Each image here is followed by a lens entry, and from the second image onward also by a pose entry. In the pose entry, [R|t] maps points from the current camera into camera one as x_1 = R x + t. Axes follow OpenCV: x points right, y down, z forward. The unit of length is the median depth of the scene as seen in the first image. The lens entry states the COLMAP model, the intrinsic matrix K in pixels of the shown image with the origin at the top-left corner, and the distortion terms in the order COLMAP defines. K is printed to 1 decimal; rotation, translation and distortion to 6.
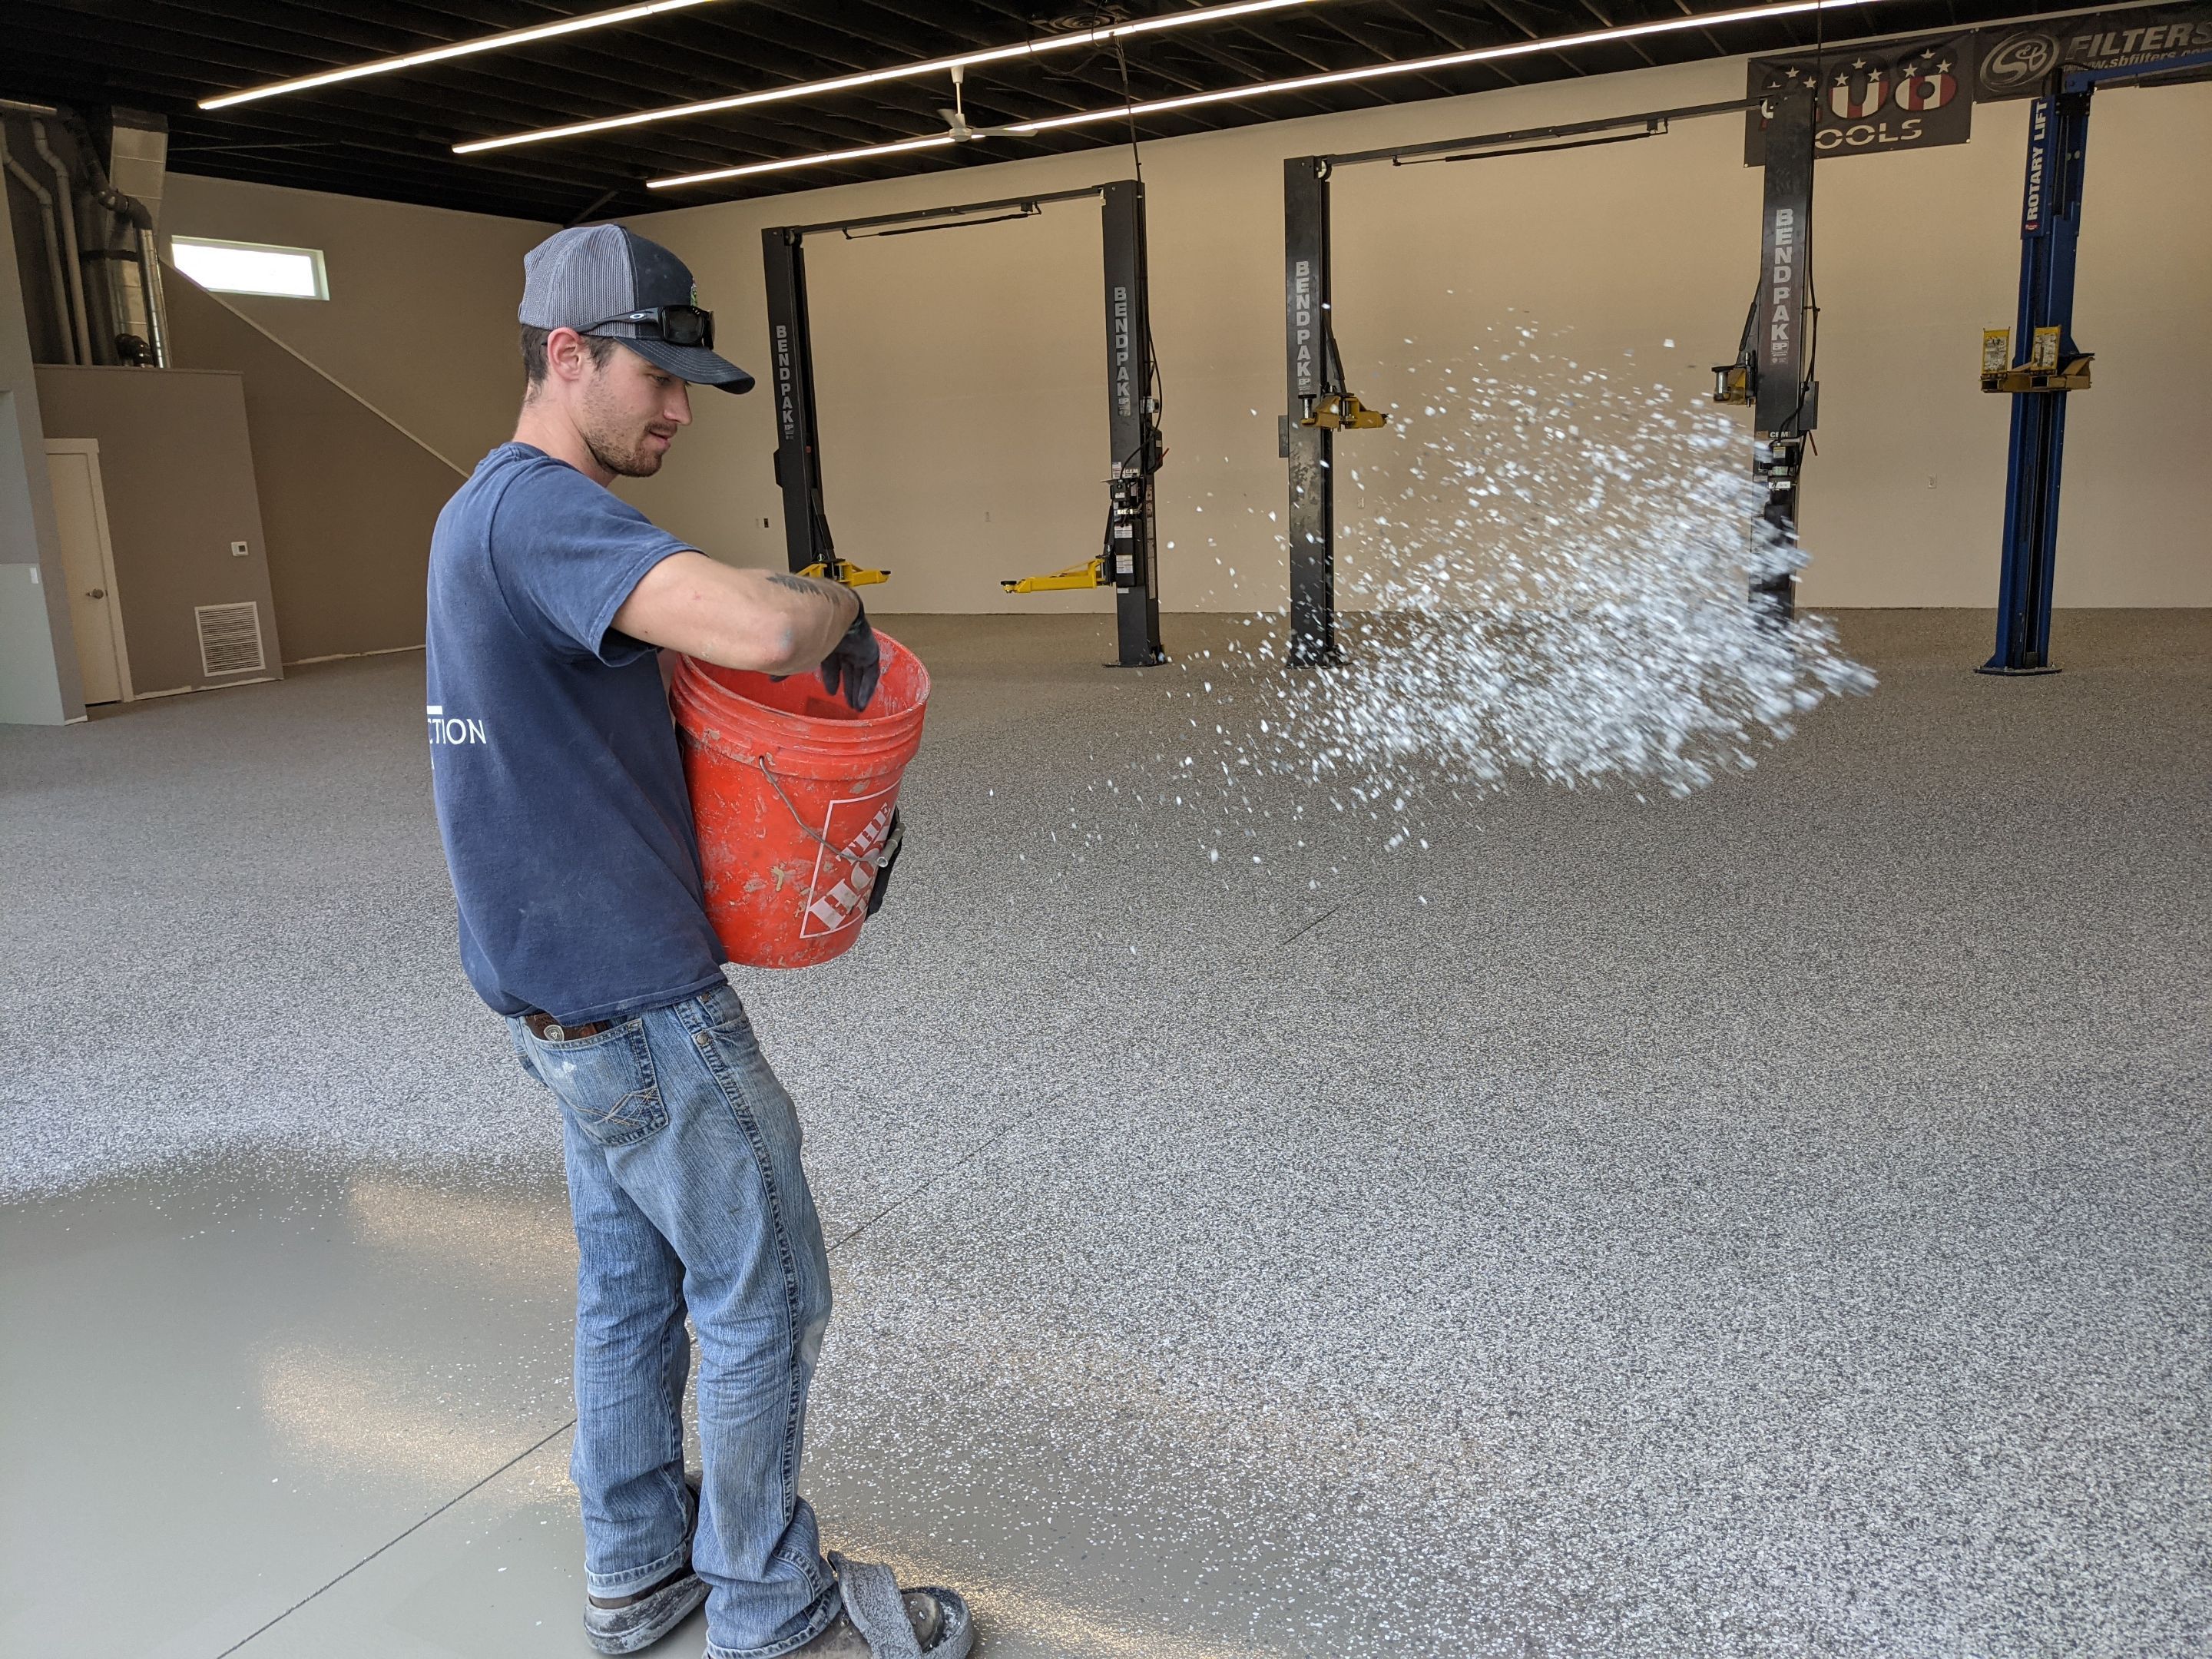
lens RADIAL K [[1733.9, 0, 1123.5], [0, 1733.9, 829.4], [0, 0, 1]] dist [0.020556, -0.062311]
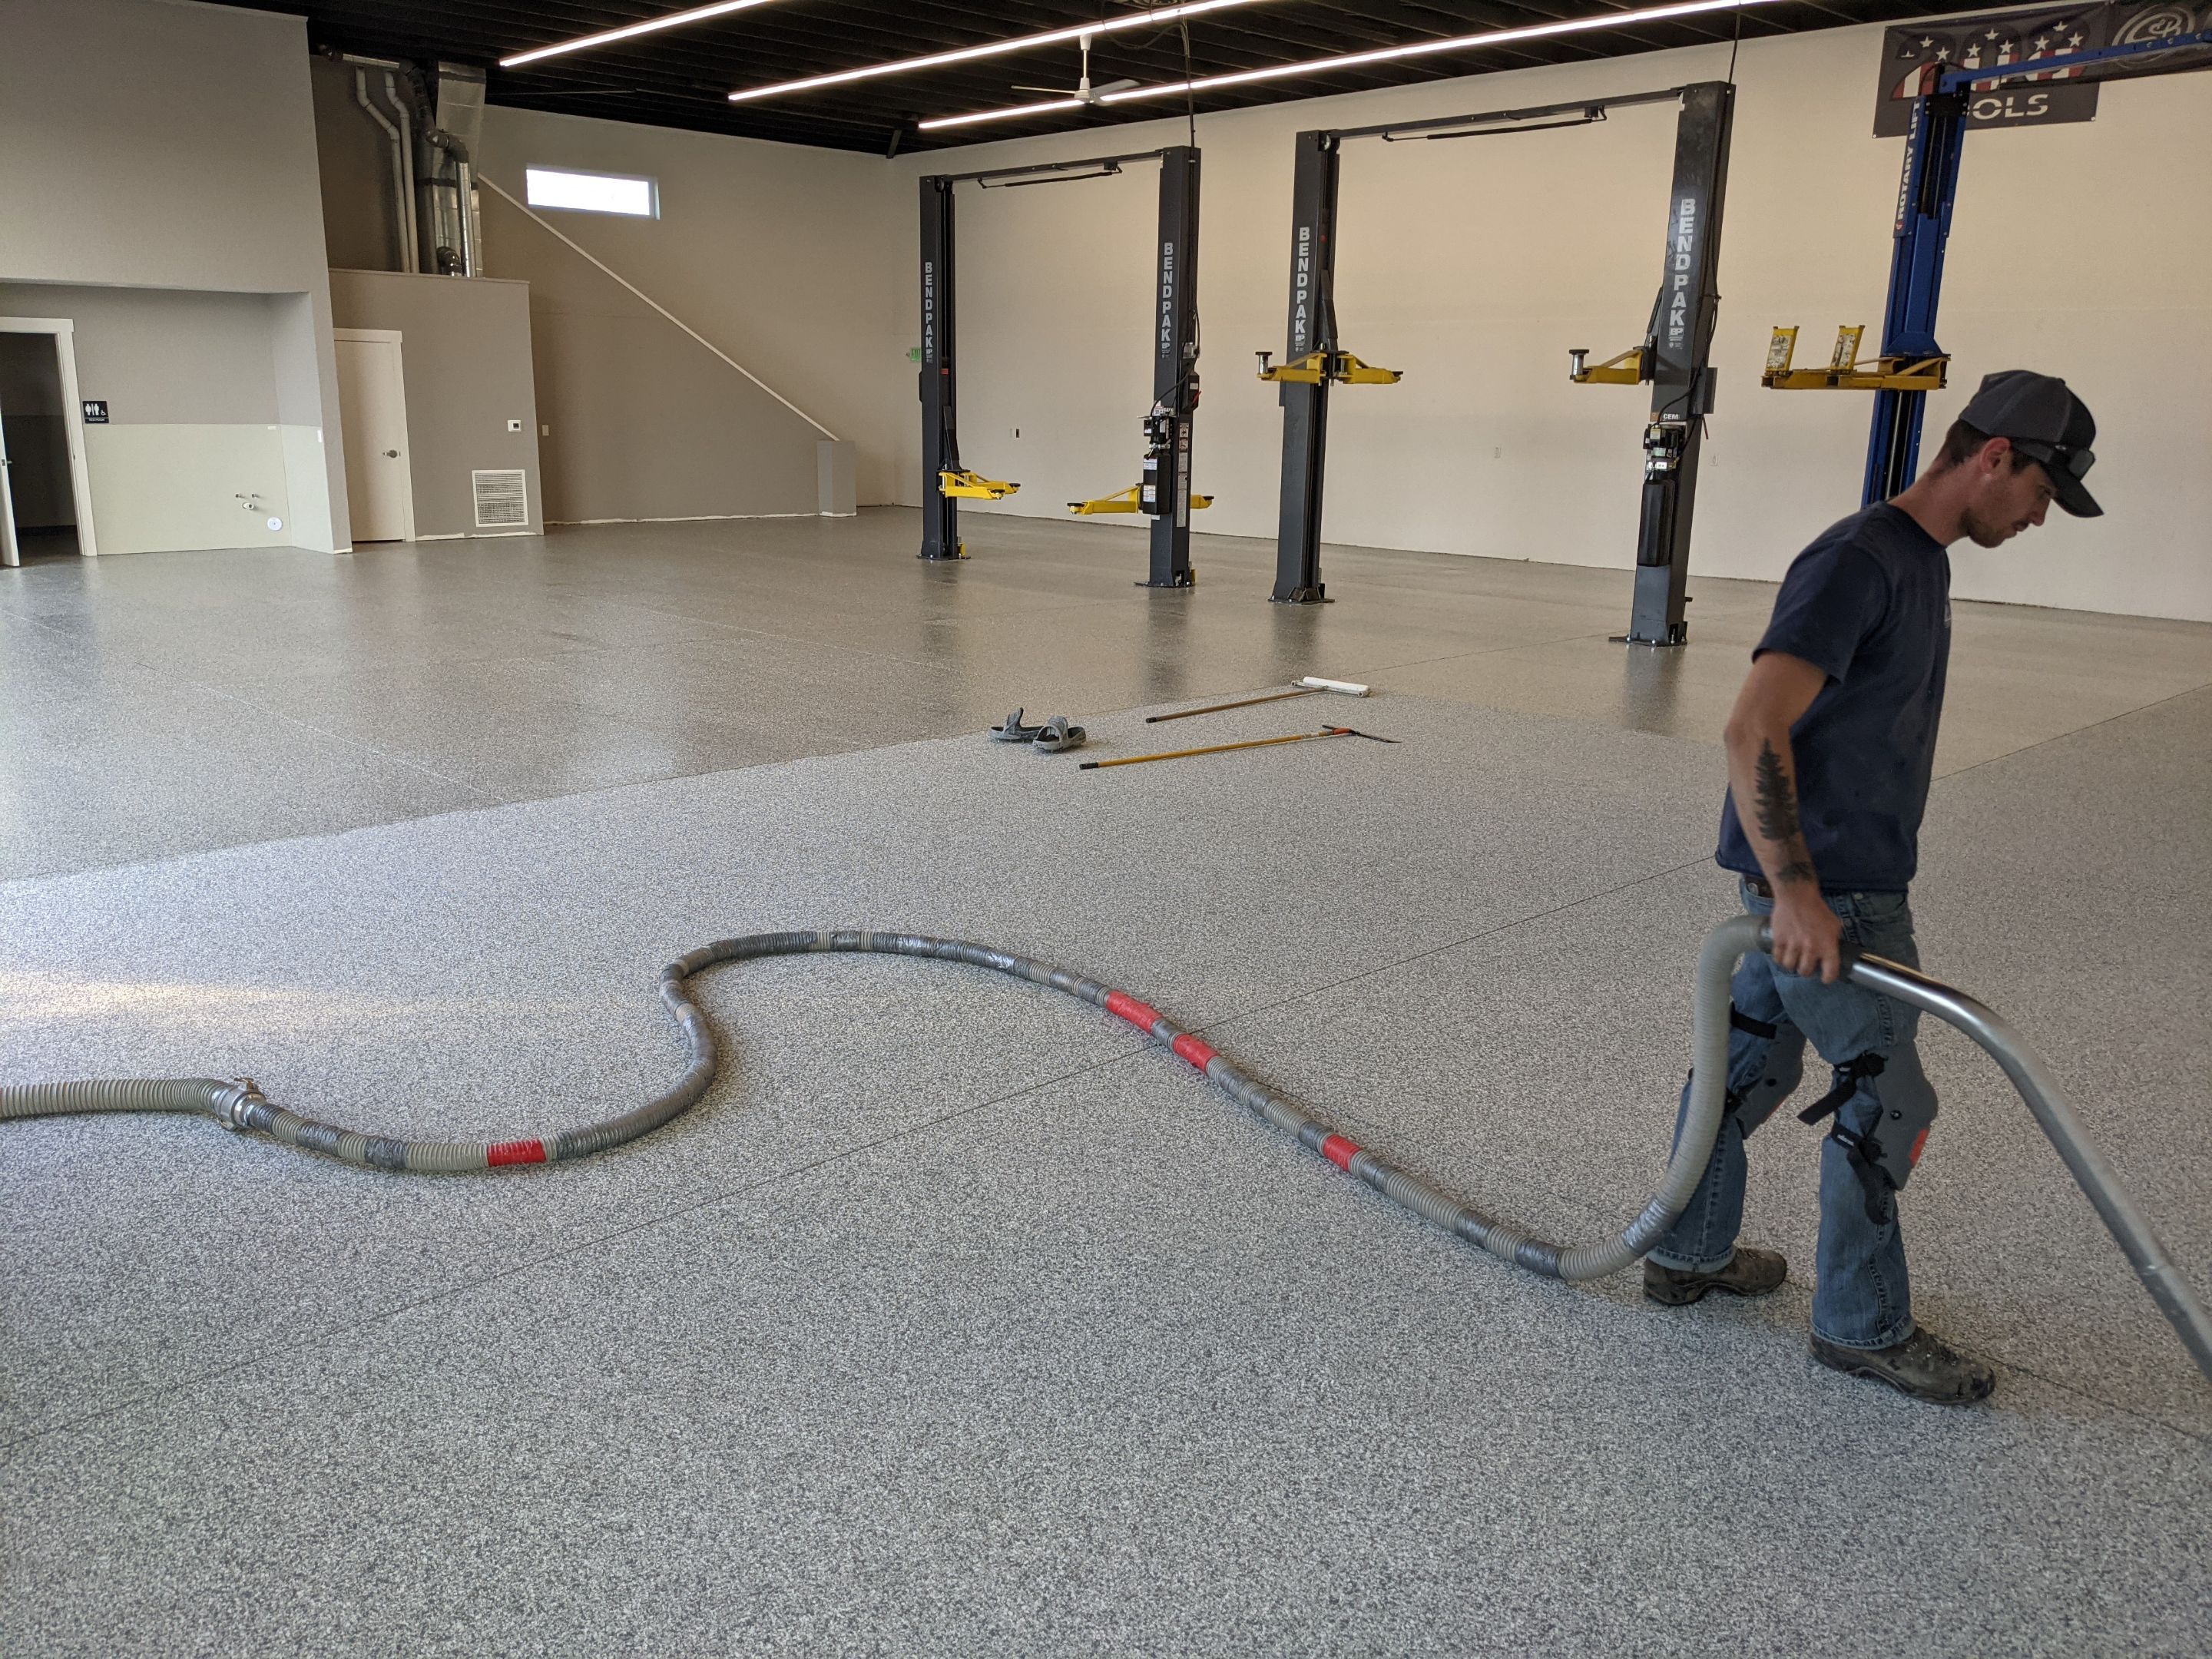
lens RADIAL K [[1733.9, 0, 1084.3], [0, 1733.9, 832.6], [0, 0, 1]] dist [0.020556, -0.062311]
pose [[0.950079, 0.132497, -0.282478, 0.286594], [-0.118110, 0.990707, 0.067446, -0.005864], [0.288789, -0.030716, 0.956900, -0.085948]]
